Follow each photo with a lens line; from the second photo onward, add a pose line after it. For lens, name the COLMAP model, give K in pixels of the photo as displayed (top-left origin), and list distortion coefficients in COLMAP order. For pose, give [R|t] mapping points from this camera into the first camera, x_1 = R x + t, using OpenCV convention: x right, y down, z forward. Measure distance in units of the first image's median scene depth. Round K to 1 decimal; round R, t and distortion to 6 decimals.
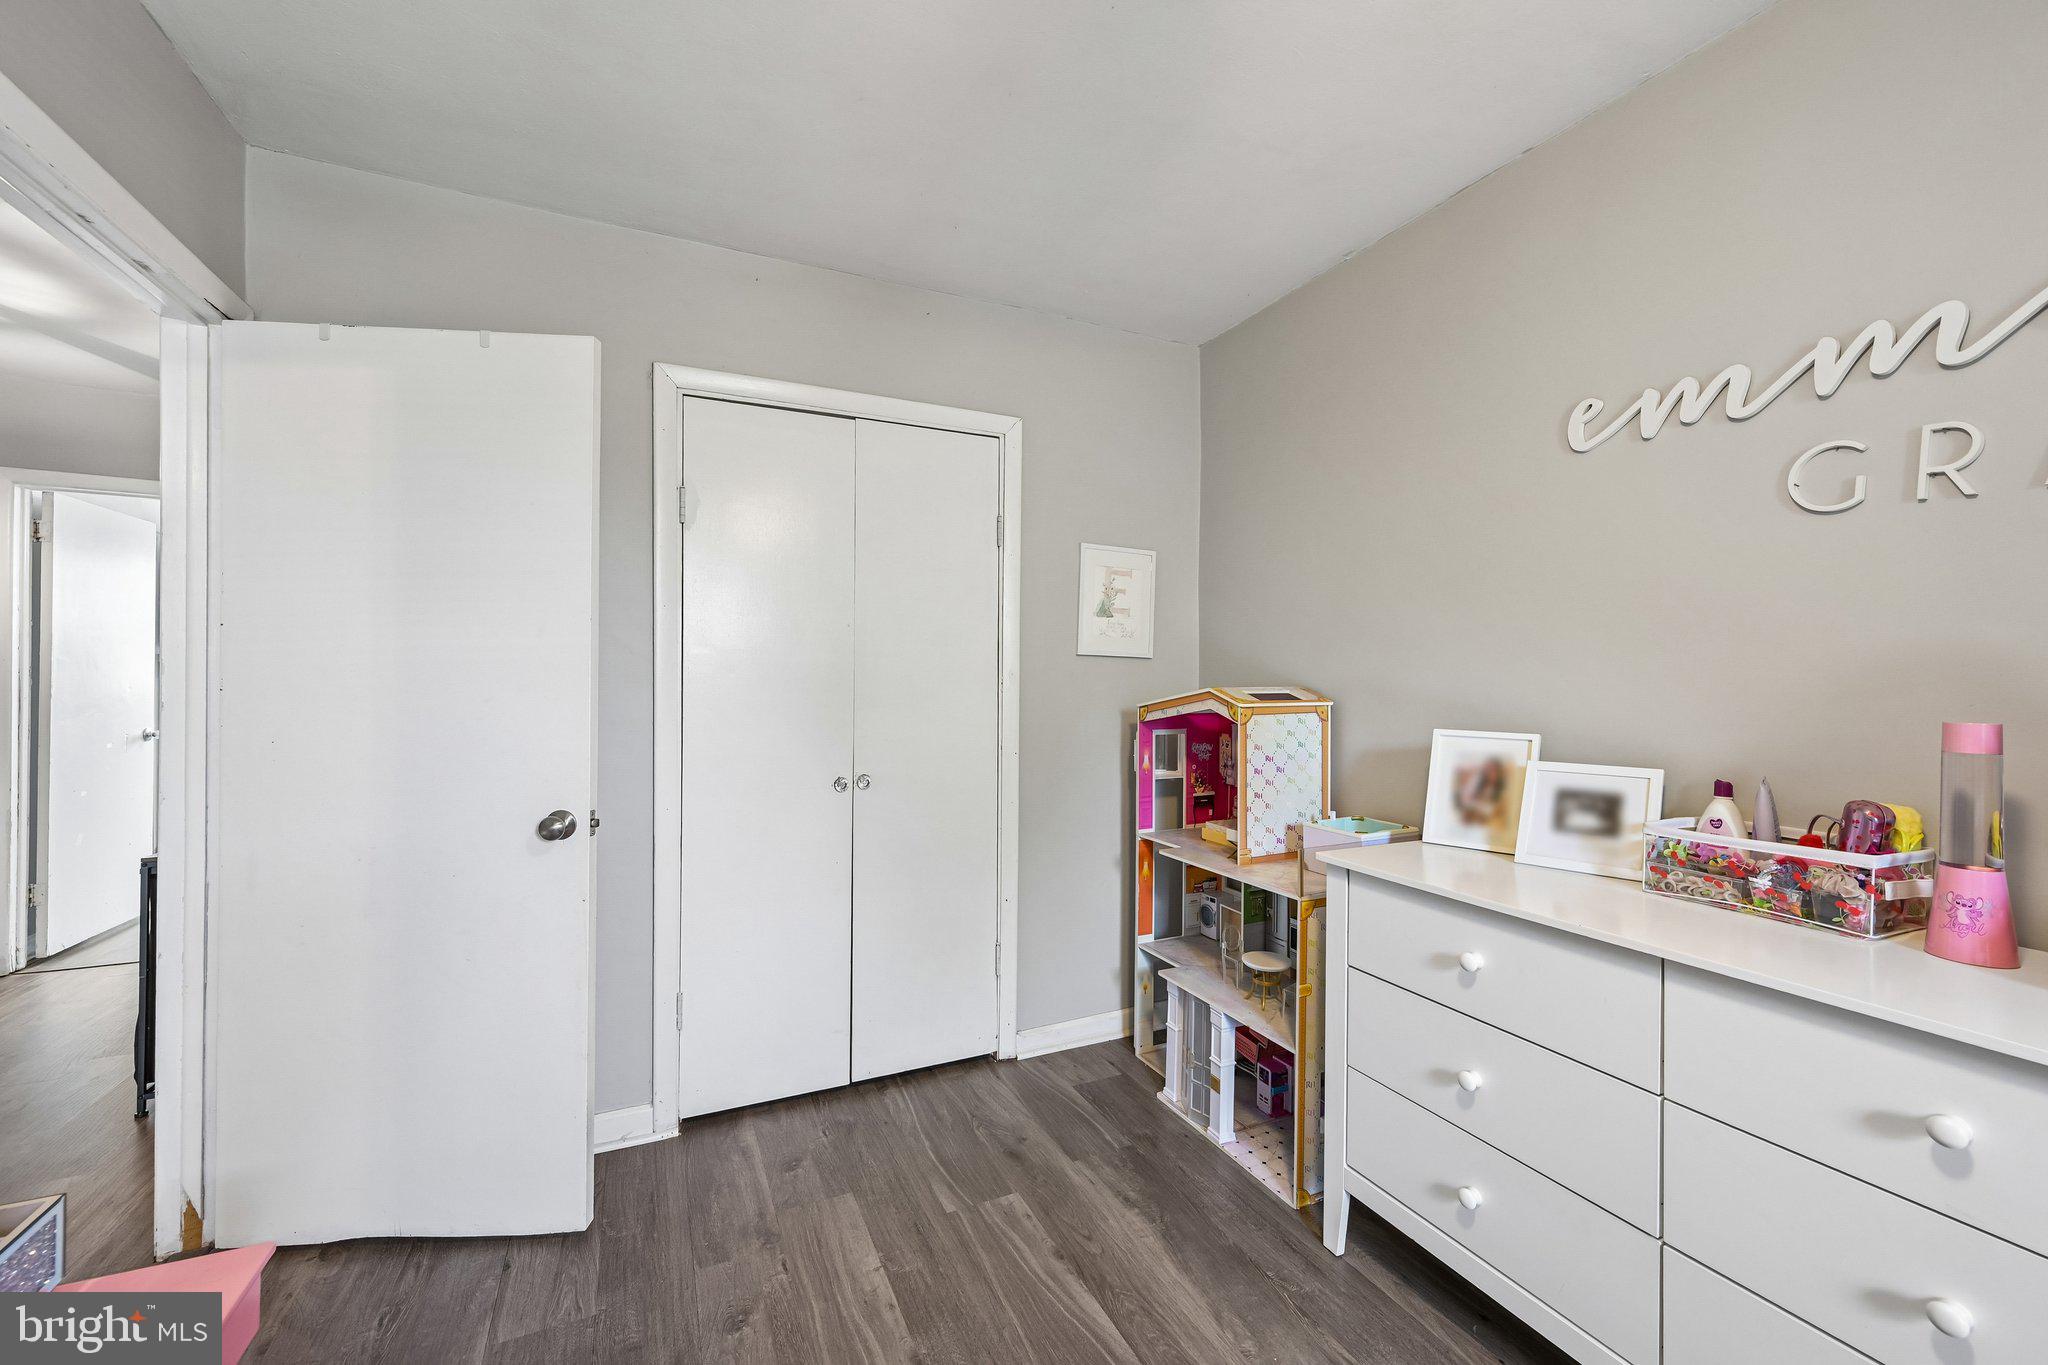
lens RADIAL K [[821.8, 0, 1030.2], [0, 821.8, 672.4], [0, 0, 1]] dist [0.000388, -0.000367]
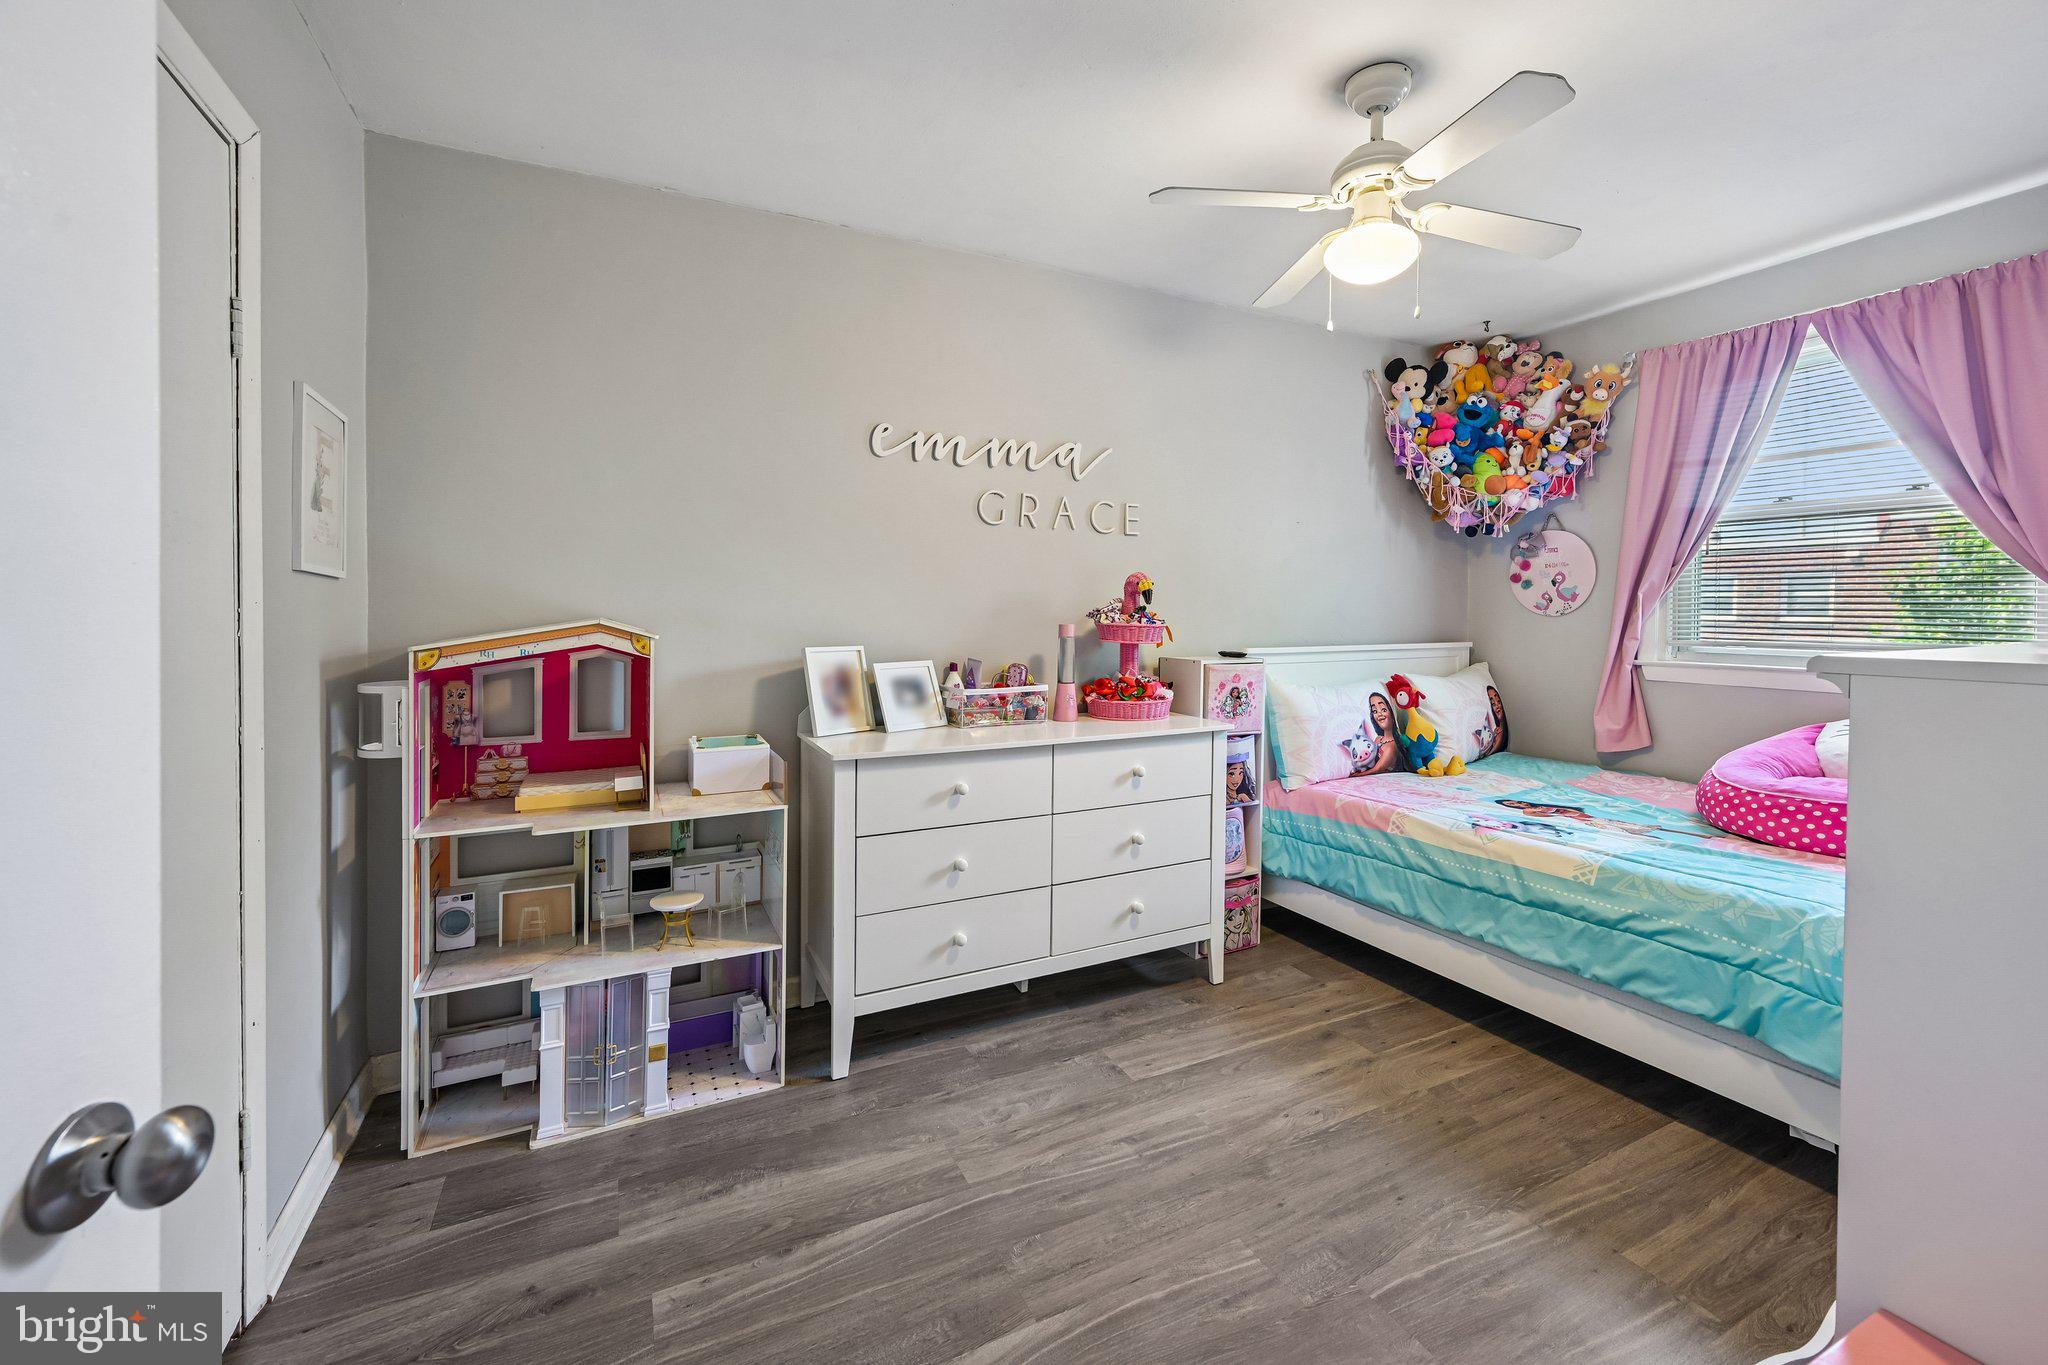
lens RADIAL K [[840.8, 0, 1024.8], [0, 840.8, 616.7], [0, 0, 1]] dist [0.001431, 0.000019]
pose [[-0.026820, -0.014376, 0.999537, -0.794960], [-0.005692, 0.999883, 0.014228, 0.001005], [-0.999624, -0.005308, -0.026899, 0.692134]]
